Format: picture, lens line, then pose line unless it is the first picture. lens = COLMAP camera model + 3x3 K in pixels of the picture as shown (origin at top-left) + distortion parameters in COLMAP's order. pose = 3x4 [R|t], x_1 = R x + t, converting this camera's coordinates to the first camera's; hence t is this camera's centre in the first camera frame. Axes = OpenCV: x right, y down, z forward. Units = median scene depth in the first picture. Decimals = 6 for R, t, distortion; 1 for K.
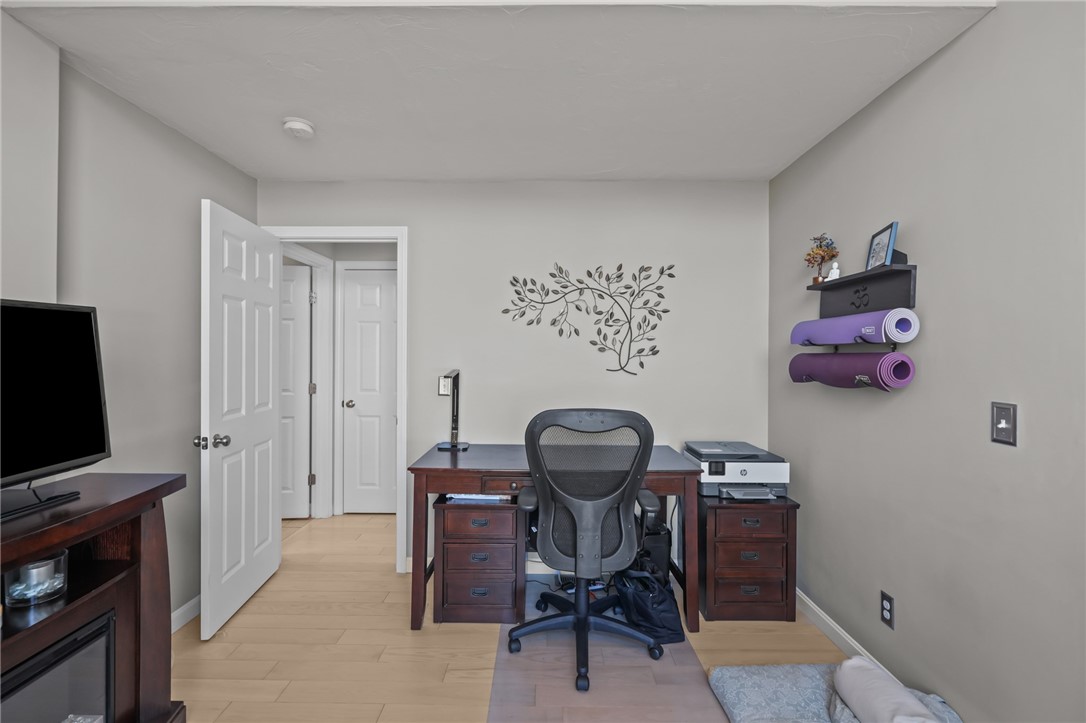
lens RADIAL K [[490.2, 0, 543.0], [0, 490.2, 361.5], [0, 0, 1]] dist [-0.006530, -0.000123]
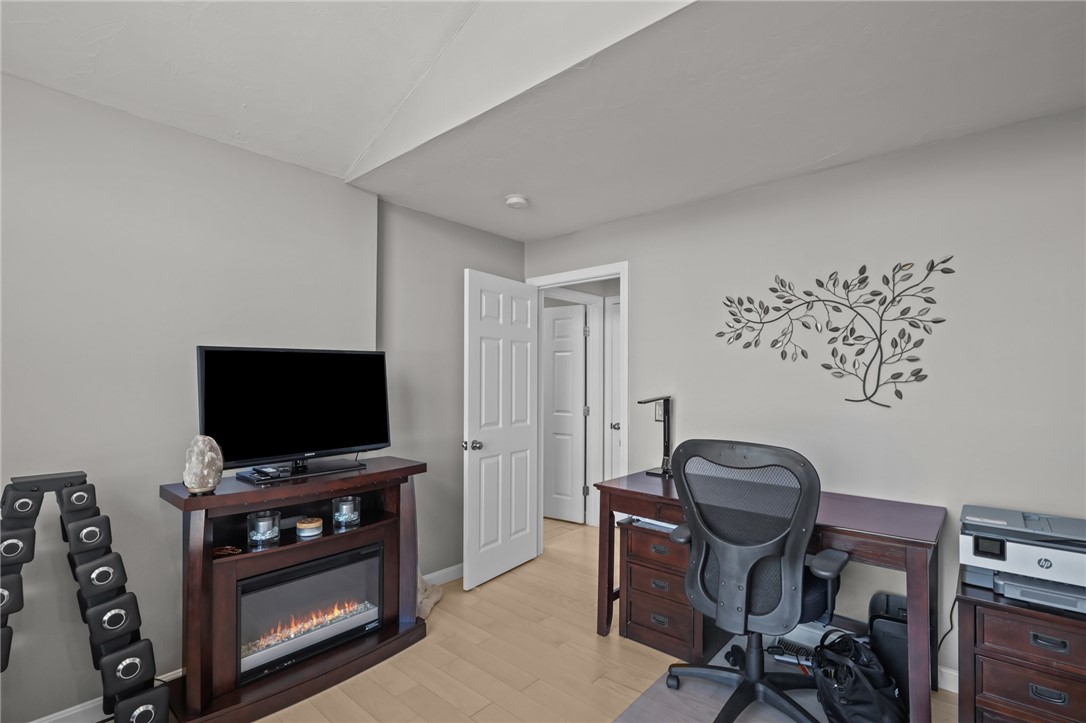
lens RADIAL K [[508.9, 0, 541.6], [0, 508.9, 379.8], [0, 0, 1]] dist [-0.001182, 0.000030]
pose [[0.748895, -0.002771, -0.662683, 0.311261], [-0.008615, 0.999866, -0.013916, 0.000149], [0.662632, 0.016130, 0.748771, 0.049322]]
